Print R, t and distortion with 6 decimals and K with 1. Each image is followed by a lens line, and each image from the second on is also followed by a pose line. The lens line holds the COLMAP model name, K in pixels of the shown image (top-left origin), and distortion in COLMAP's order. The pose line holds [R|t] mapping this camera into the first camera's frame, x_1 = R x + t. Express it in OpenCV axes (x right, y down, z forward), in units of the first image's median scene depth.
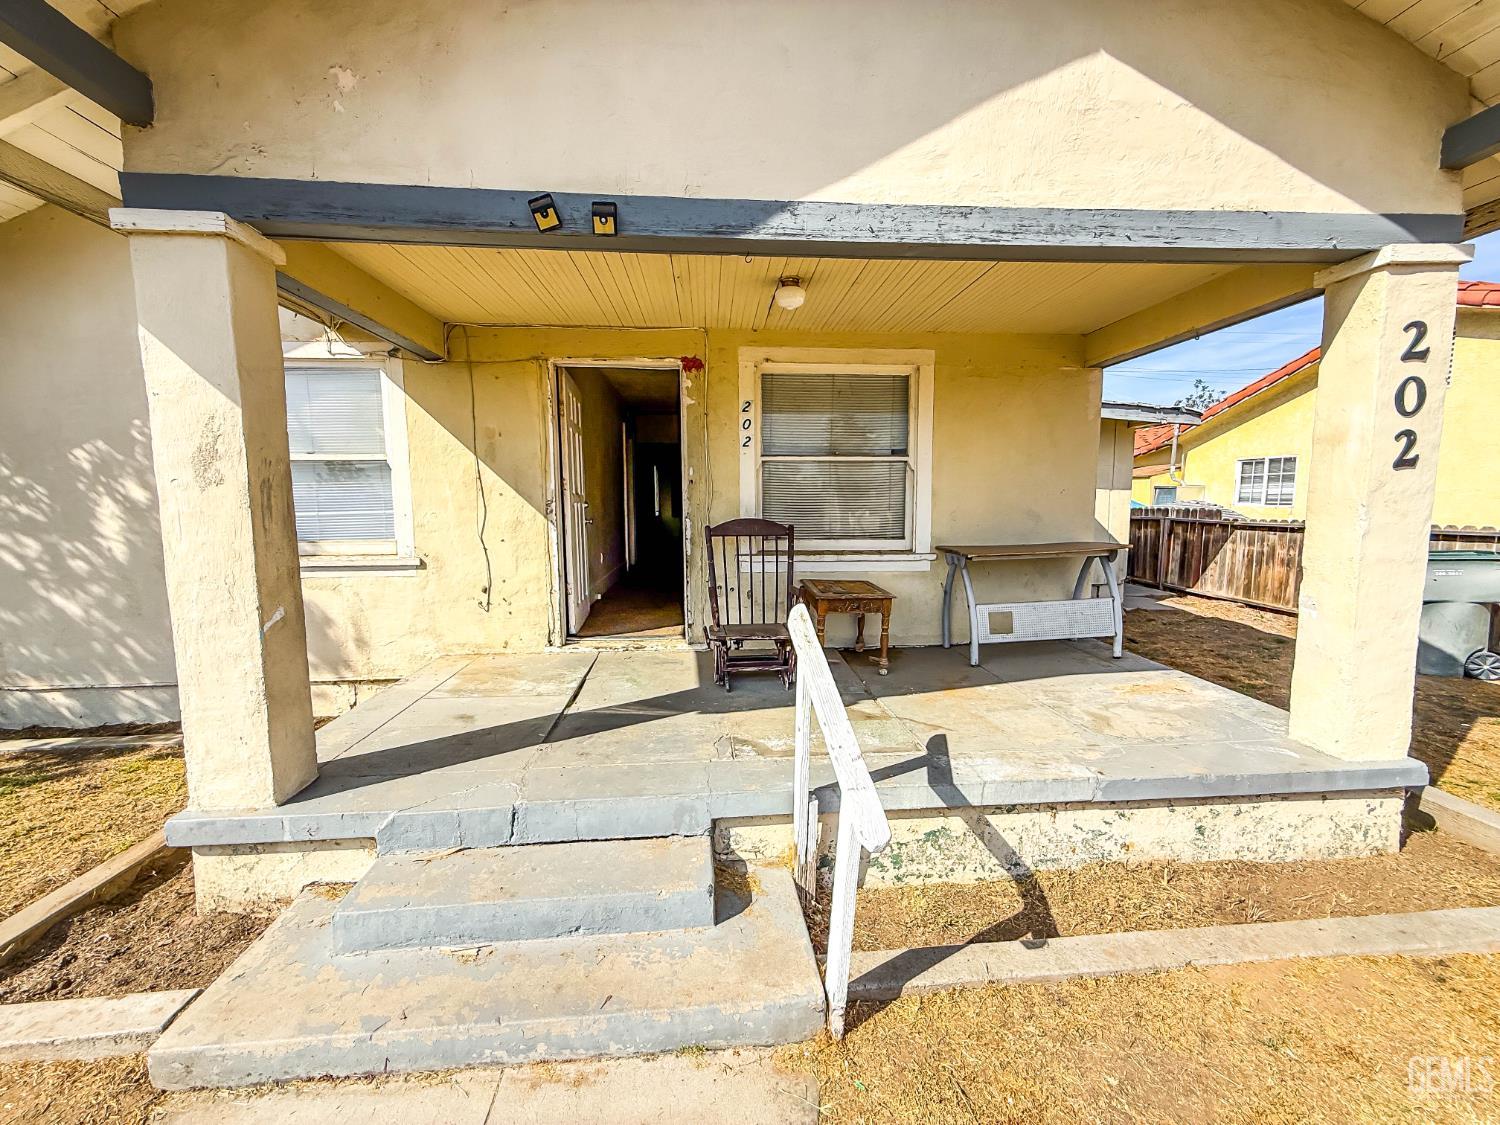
lens RADIAL K [[607.4, 0, 754.3], [0, 607.4, 562.0], [0, 0, 1]] dist [0.001518, -0.001454]
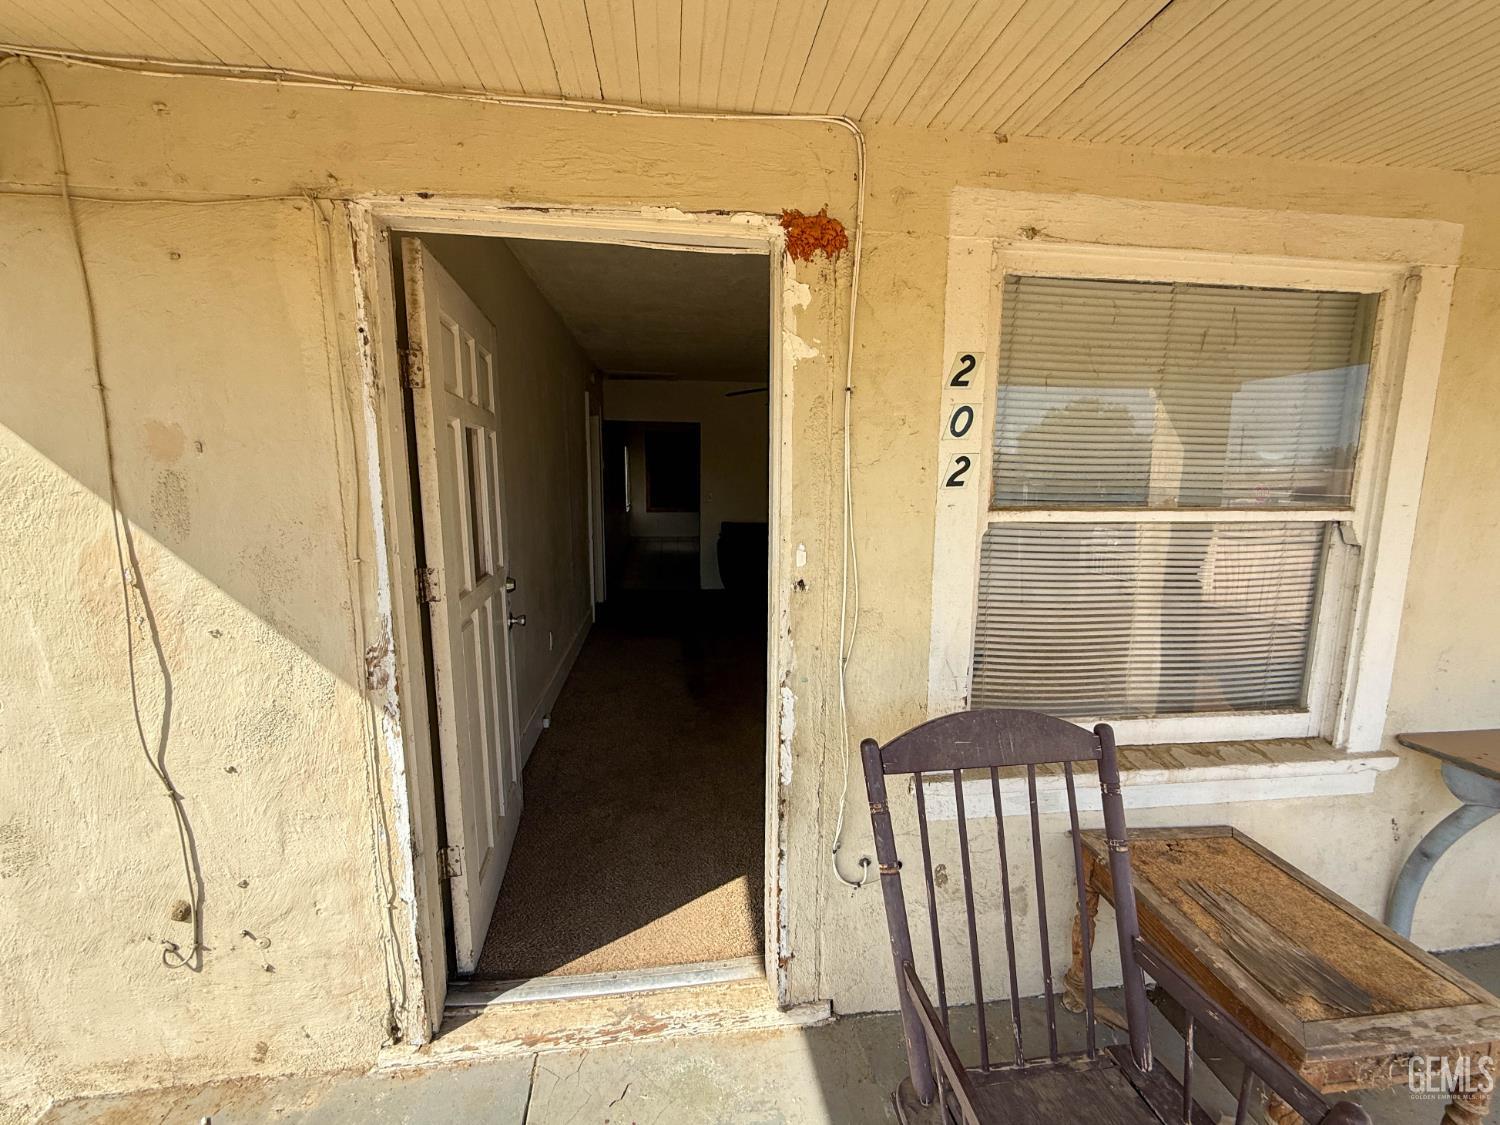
lens RADIAL K [[607.4, 0, 745.0], [0, 607.4, 552.6], [0, 0, 1]] dist [0.001518, -0.001454]
pose [[0.998635, 0.005178, 0.051966, -0.154524], [-0.007668, 0.998826, 0.047835, -0.168341], [-0.051657, -0.048169, 0.997503, 0.659967]]
